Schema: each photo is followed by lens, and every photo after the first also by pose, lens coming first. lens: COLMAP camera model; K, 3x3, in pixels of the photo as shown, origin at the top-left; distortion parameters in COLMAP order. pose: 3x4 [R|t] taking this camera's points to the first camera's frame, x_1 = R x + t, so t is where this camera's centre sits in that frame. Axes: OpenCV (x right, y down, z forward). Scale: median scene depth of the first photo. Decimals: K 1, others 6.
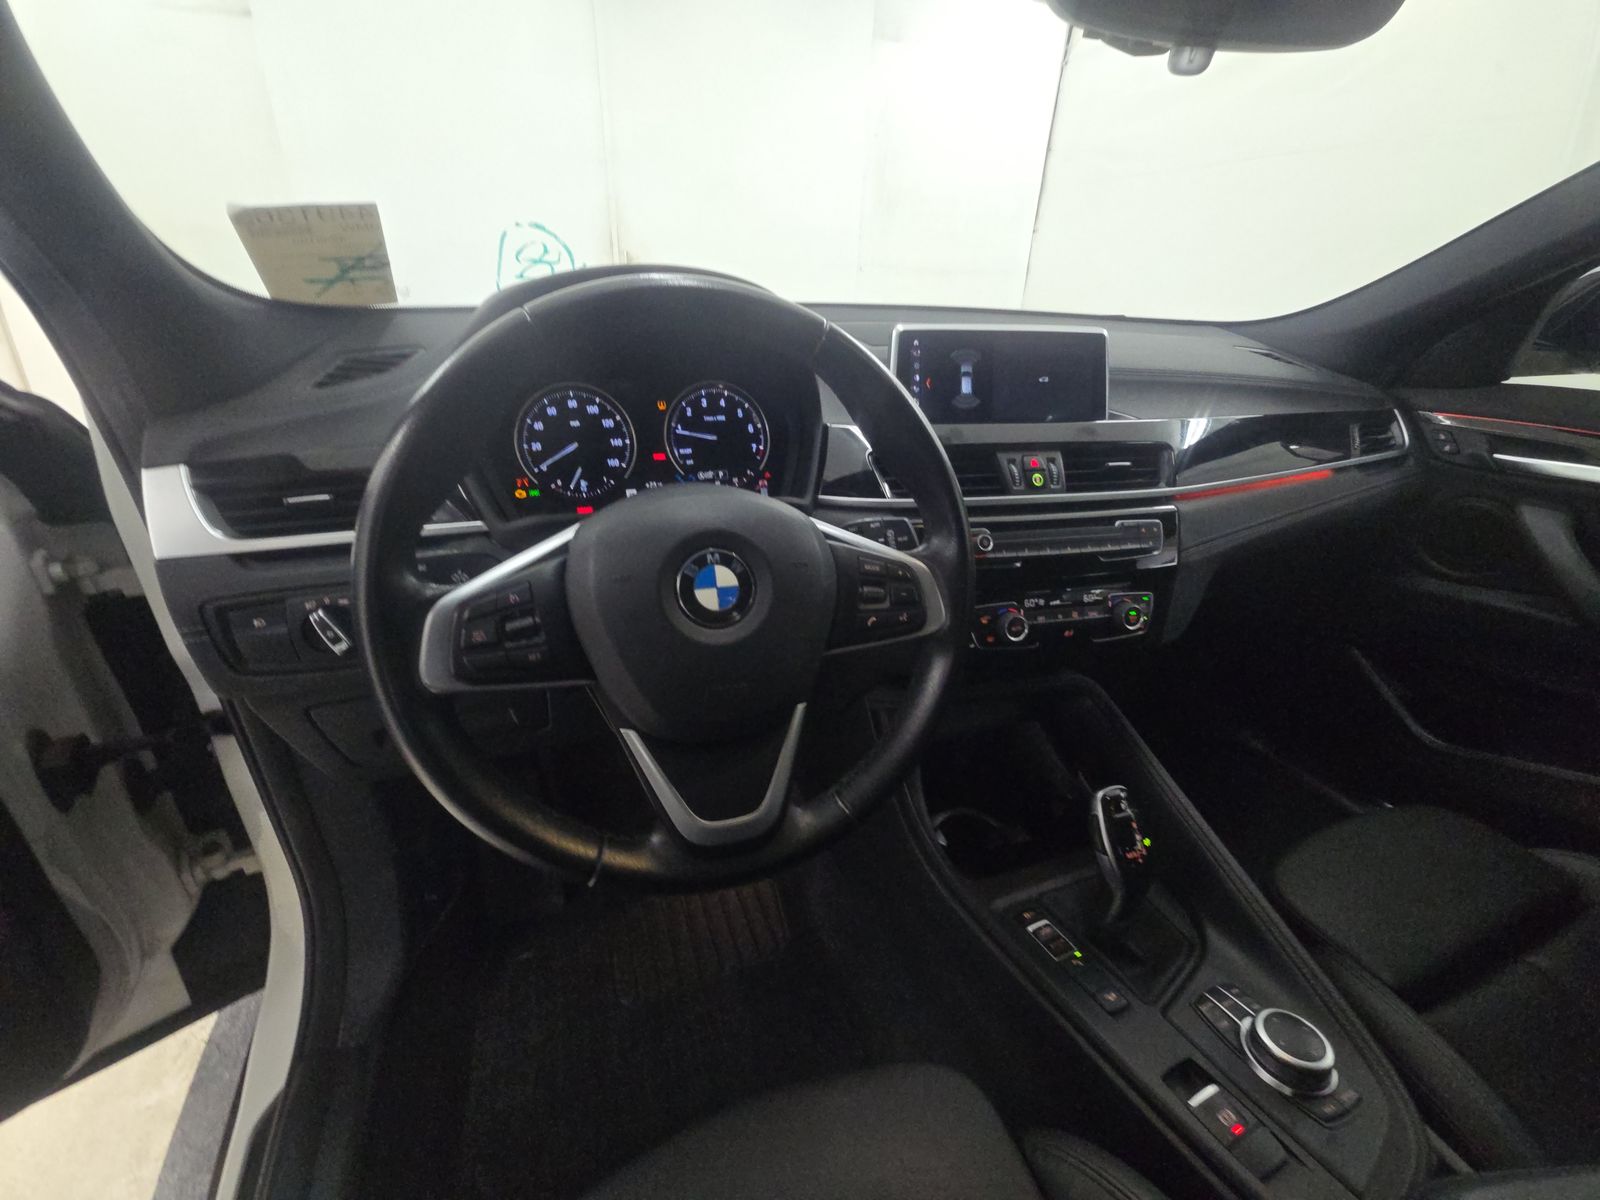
lens RADIAL K [[638.5, 0, 793.8], [0, 638.5, 606.4], [0, 0, 1]] dist [-0.001533, -0.002672]
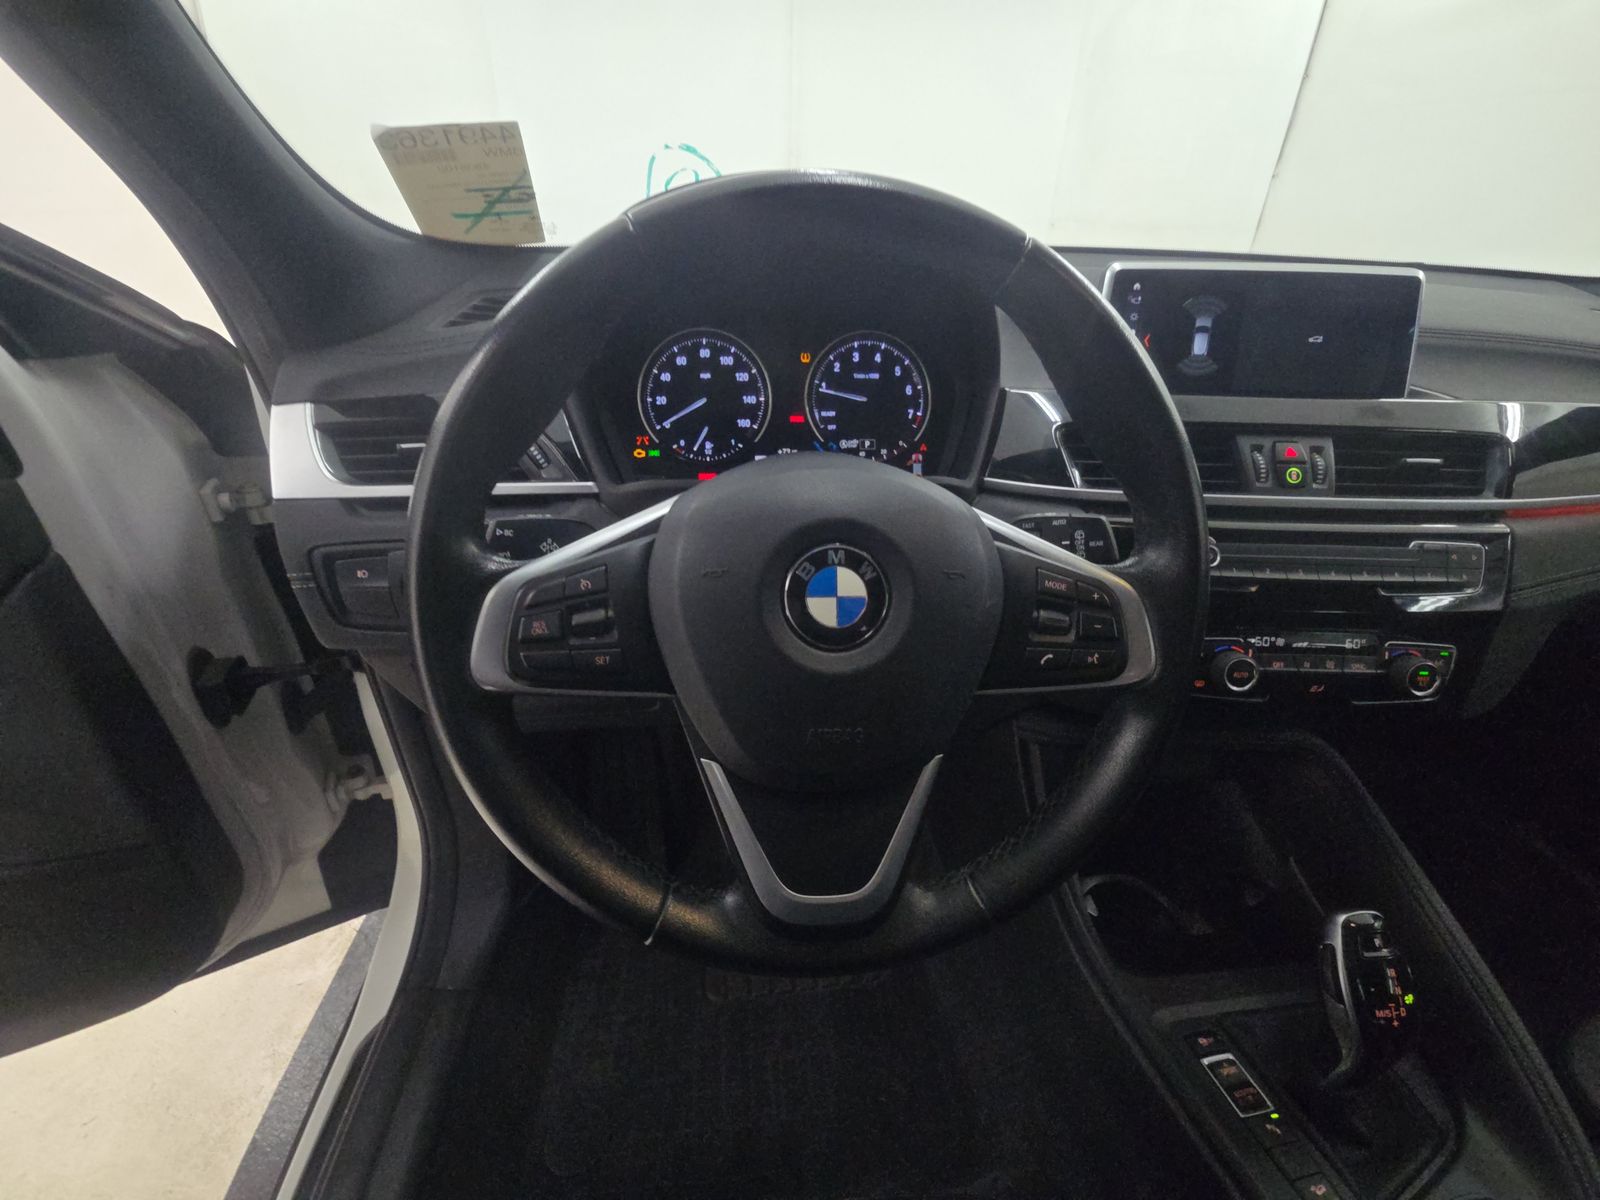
lens RADIAL K [[638.5, 0, 798.9], [0, 638.5, 597.8], [0, 0, 1]] dist [-0.001533, -0.002672]
pose [[0.972379, 0.105966, -0.207968, -0.005792], [-0.099270, 0.994157, 0.042401, -0.034285], [0.211246, -0.020584, 0.977216, 0.166606]]
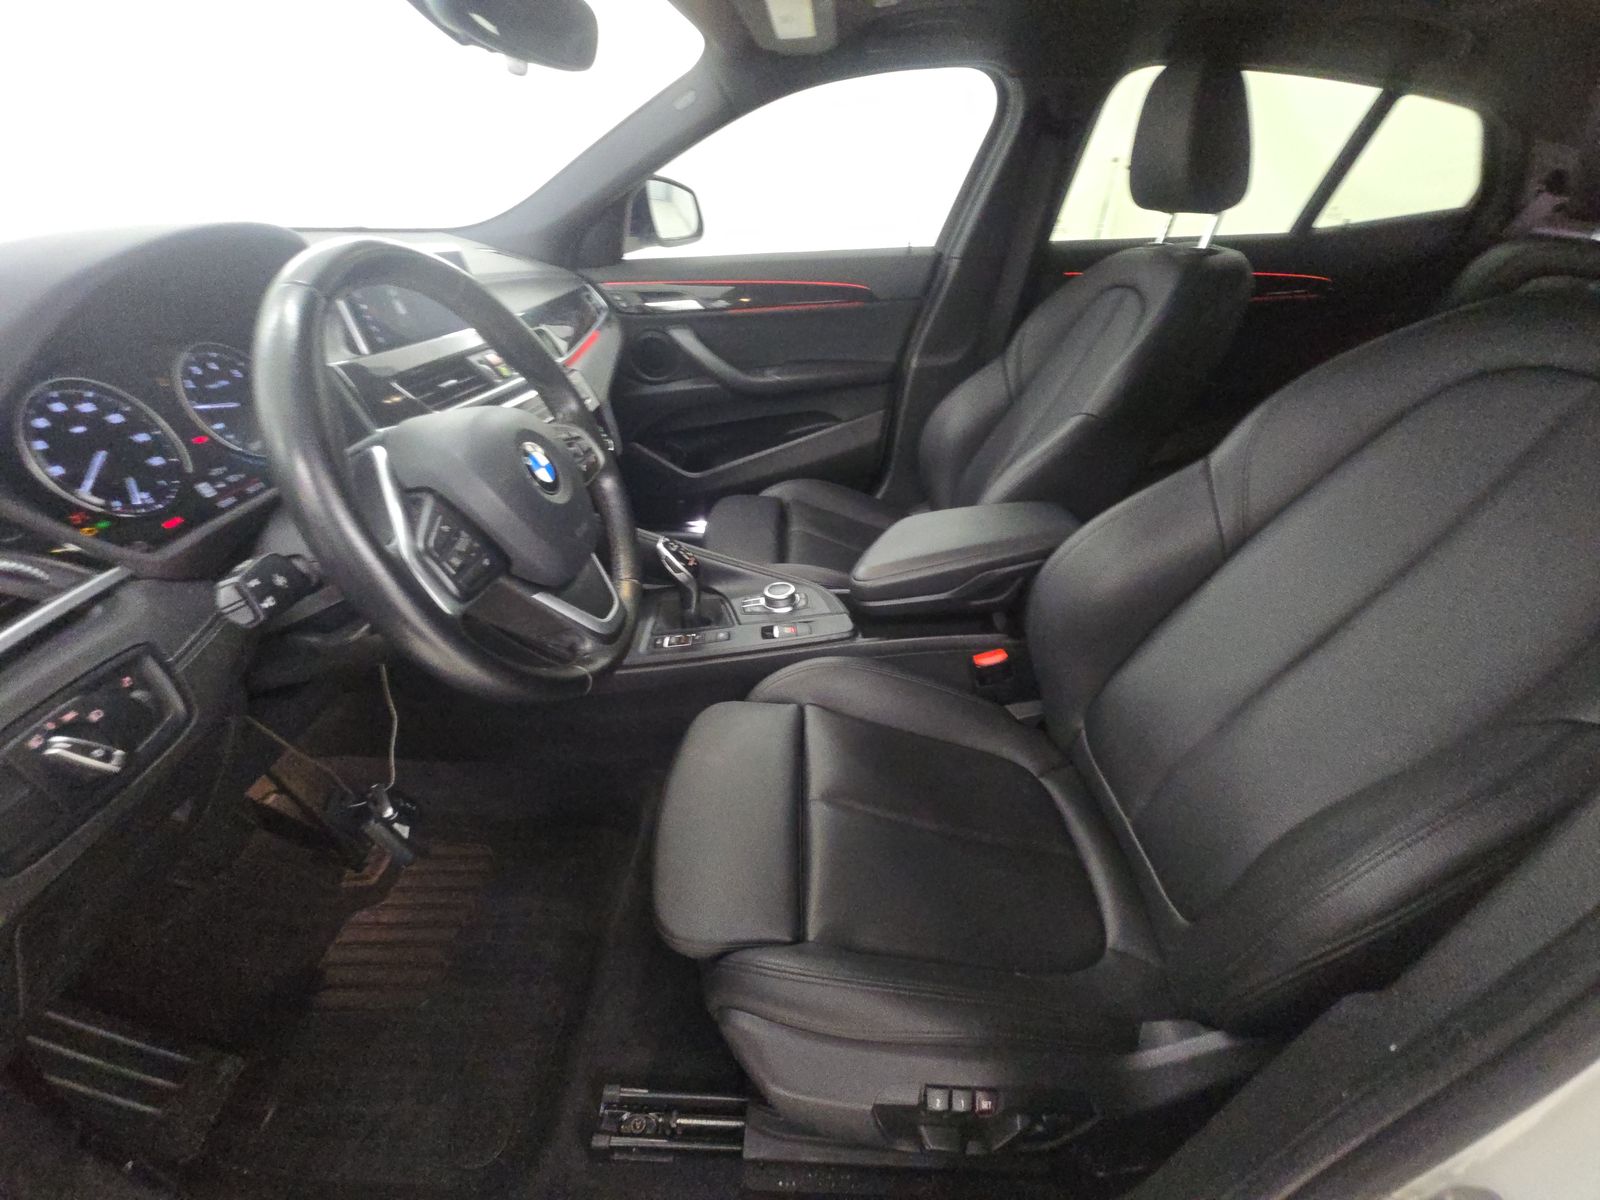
lens RADIAL K [[638.5, 0, 797.9], [0, 638.5, 611.0], [0, 0, 1]] dist [-0.001533, -0.002672]
pose [[0.353179, -0.518445, 0.778768, -0.739947], [0.388535, 0.838514, 0.382015, -0.051401], [-0.851061, 0.167659, 0.497579, -0.093353]]
